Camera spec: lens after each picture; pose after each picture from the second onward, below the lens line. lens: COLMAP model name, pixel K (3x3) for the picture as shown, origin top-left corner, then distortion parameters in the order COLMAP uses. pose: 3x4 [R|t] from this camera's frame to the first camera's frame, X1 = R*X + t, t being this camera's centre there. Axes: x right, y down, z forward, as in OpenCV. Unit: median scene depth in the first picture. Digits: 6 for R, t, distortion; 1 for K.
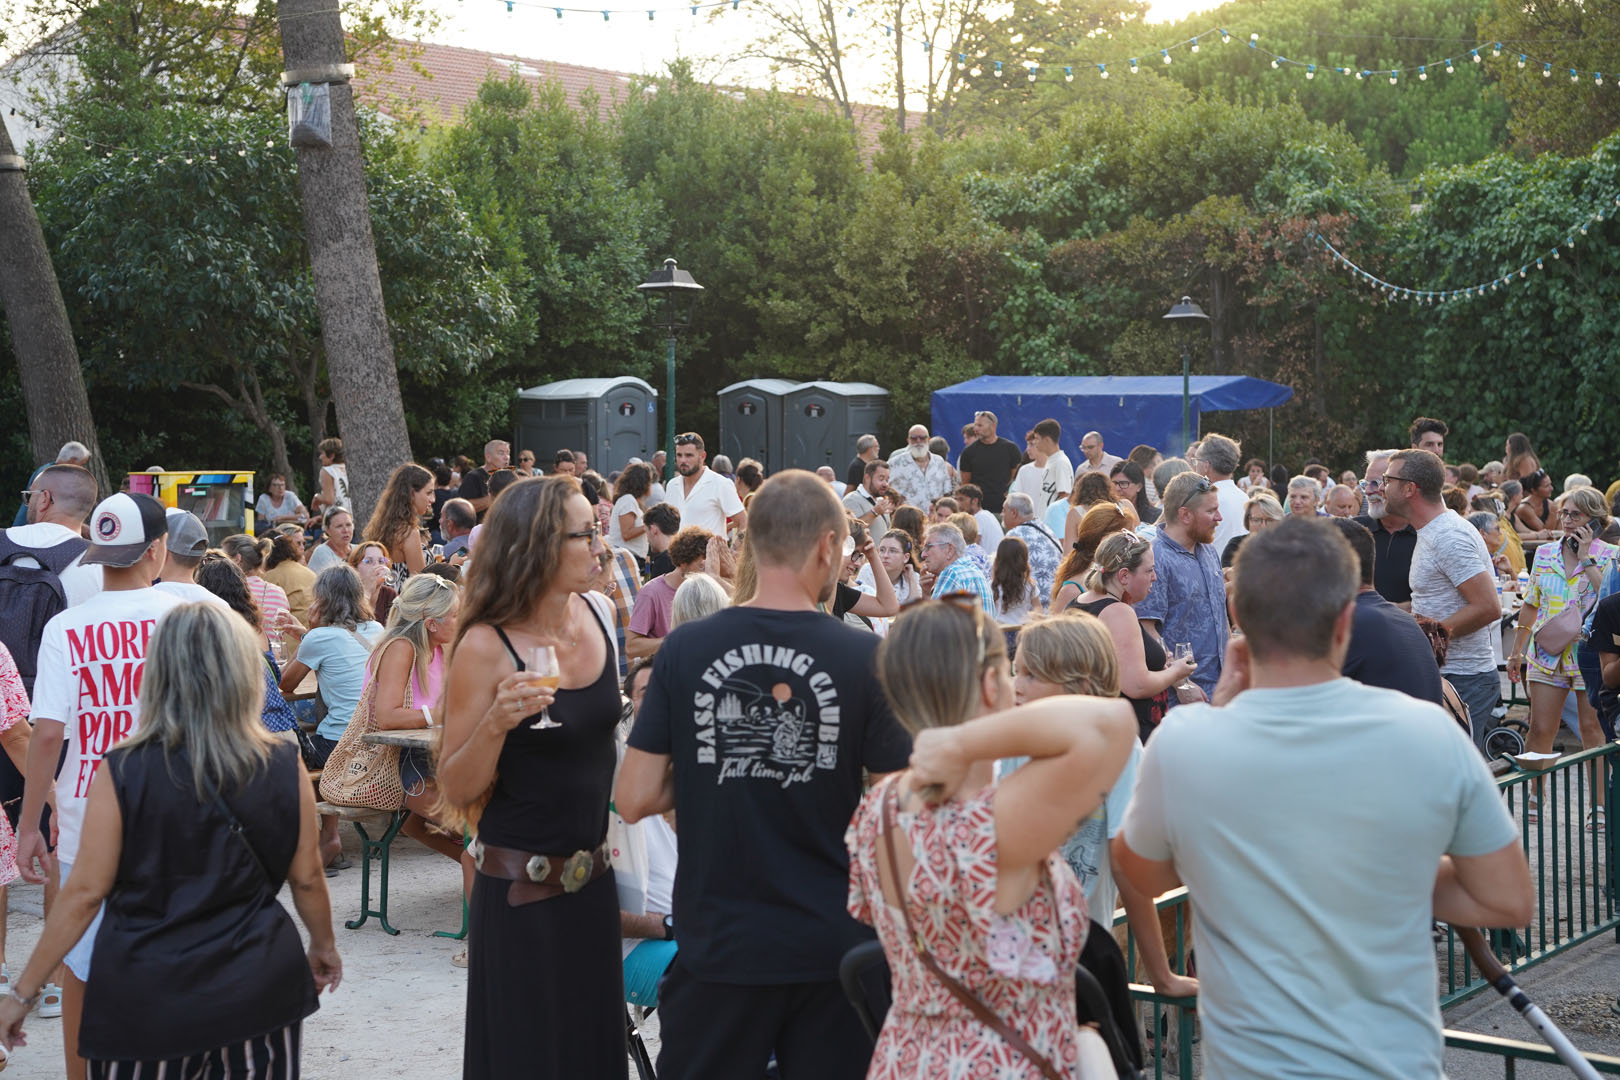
lens RADIAL K [[2456.7, 0, 810.0], [0, 2456.7, 540.0], [0, 0, 1]] dist [0.196555, 0.026070]
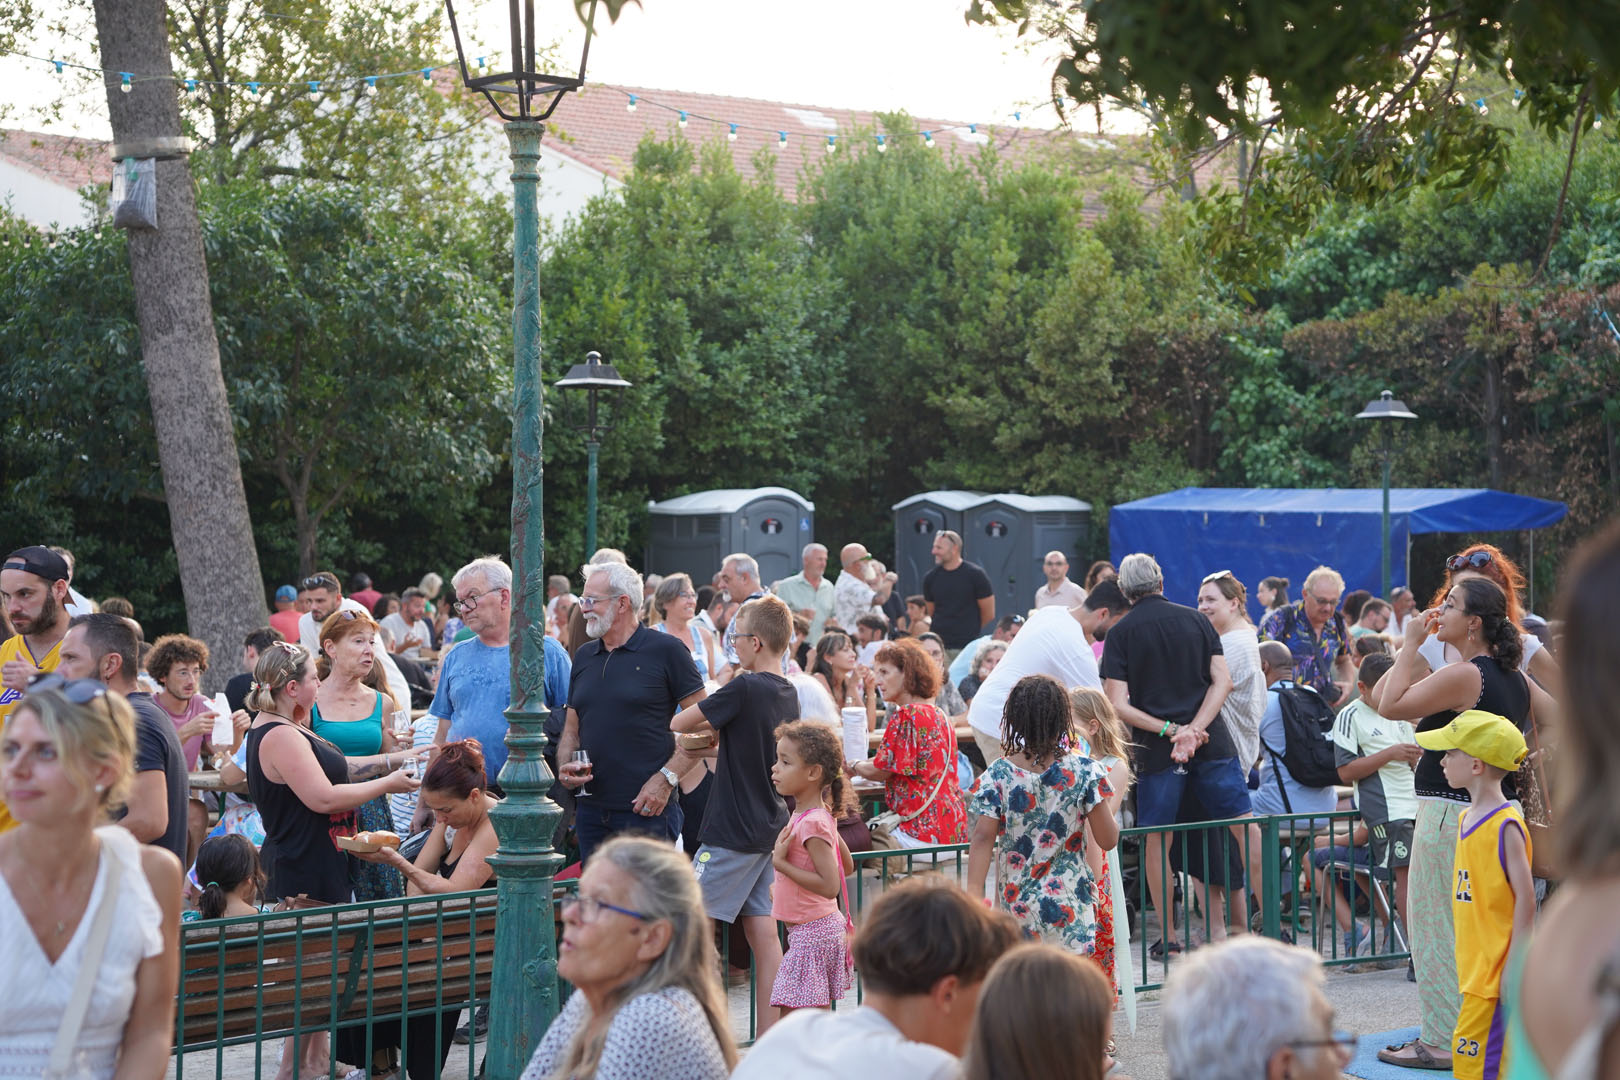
lens RADIAL K [[3120.3, 0, 802.6], [0, 3120.3, 537.3], [0, 0, 1]] dist [0.334515, 2.247732]
pose [[0.978091, 0.007492, -0.208041, 0.156579], [-0.018134, 0.998620, -0.049294, 0.002977], [0.207384, 0.051986, 0.976877, -0.039114]]
